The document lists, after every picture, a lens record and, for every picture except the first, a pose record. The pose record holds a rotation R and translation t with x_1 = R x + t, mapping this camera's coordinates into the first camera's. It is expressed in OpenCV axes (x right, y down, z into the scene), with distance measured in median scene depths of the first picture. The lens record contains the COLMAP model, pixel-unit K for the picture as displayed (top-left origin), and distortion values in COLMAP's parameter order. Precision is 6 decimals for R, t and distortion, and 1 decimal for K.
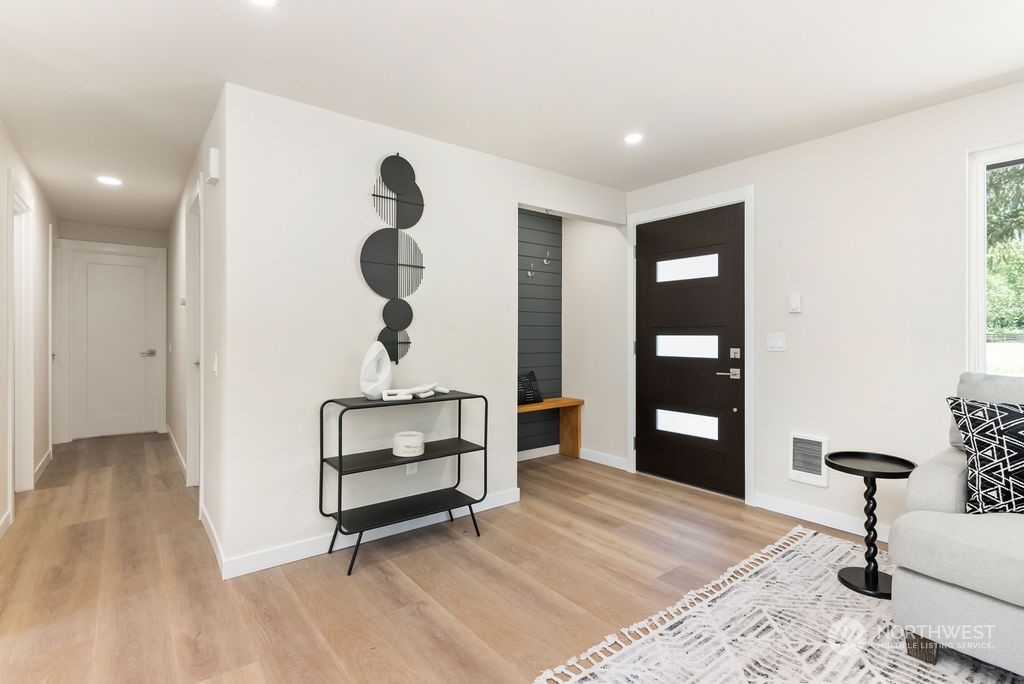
lens RADIAL K [[492.4, 0, 512.7], [0, 492.4, 332.7], [0, 0, 1]] dist [0.002969, 0.000792]
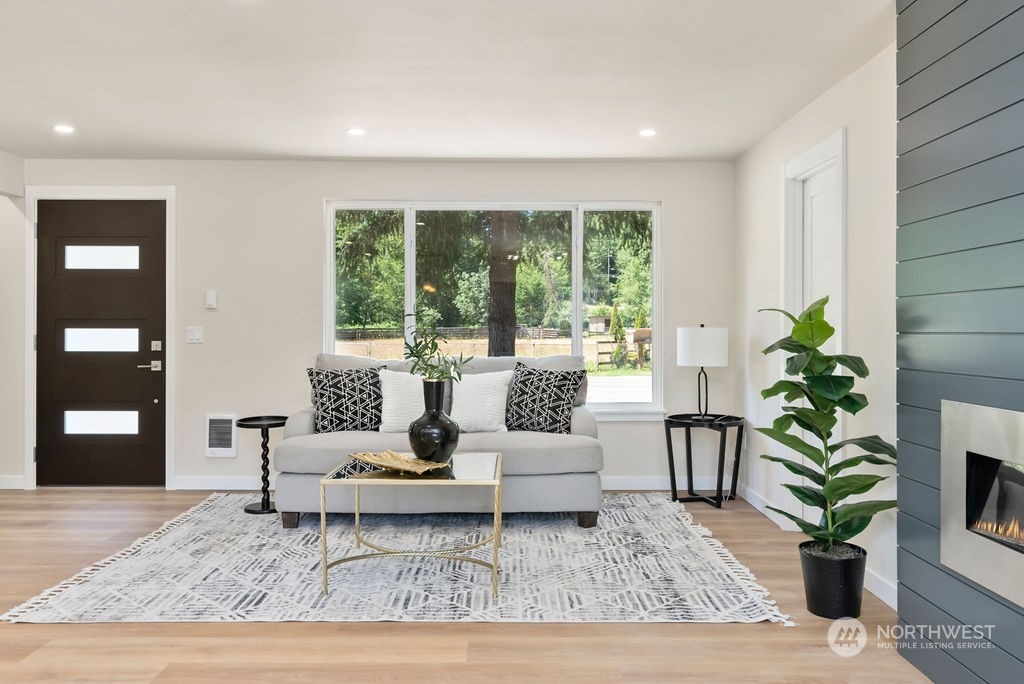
lens RADIAL K [[812.6, 0, 513.2], [0, 812.6, 332.0], [0, 0, 1]] dist [0.002310, 0.002650]
pose [[0.613709, -0.001689, 0.789530, -0.472901], [-0.005782, 0.999961, 0.006633, -0.003208], [-0.789511, -0.008636, 0.613676, -0.689754]]
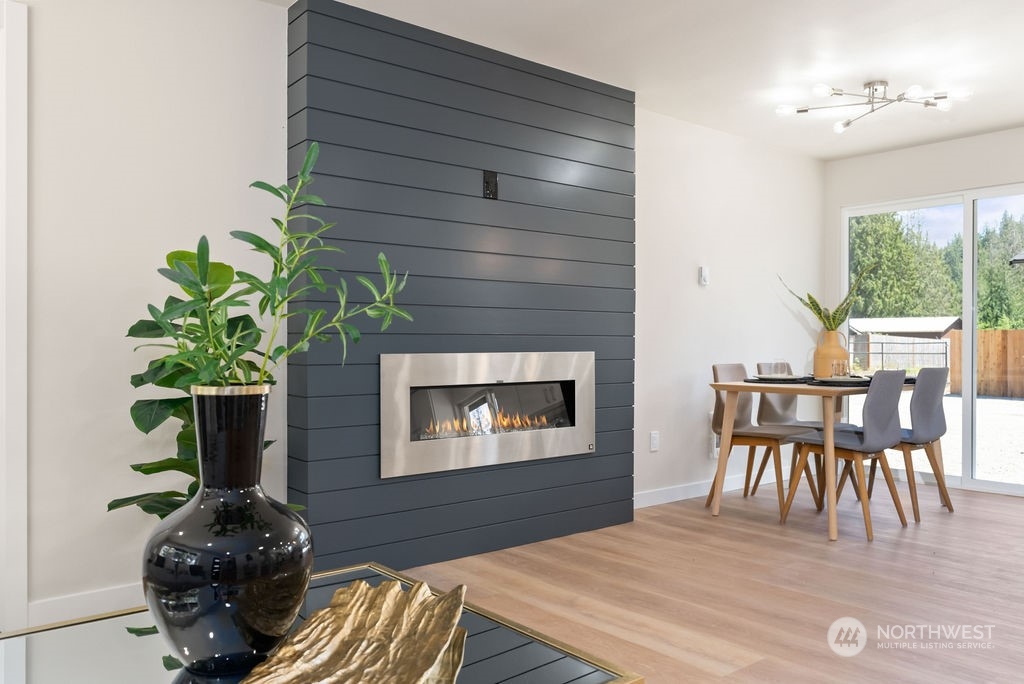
lens RADIAL K [[806.0, 0, 513.0], [0, 806.0, 345.2], [0, 0, 1]] dist [0.001714, 0.006553]
pose [[-0.999218, -0.003944, -0.039351, 0.330770], [-0.003868, 0.999990, -0.002020, 0.059433], [0.039359, -0.001866, -0.999223, 0.584015]]
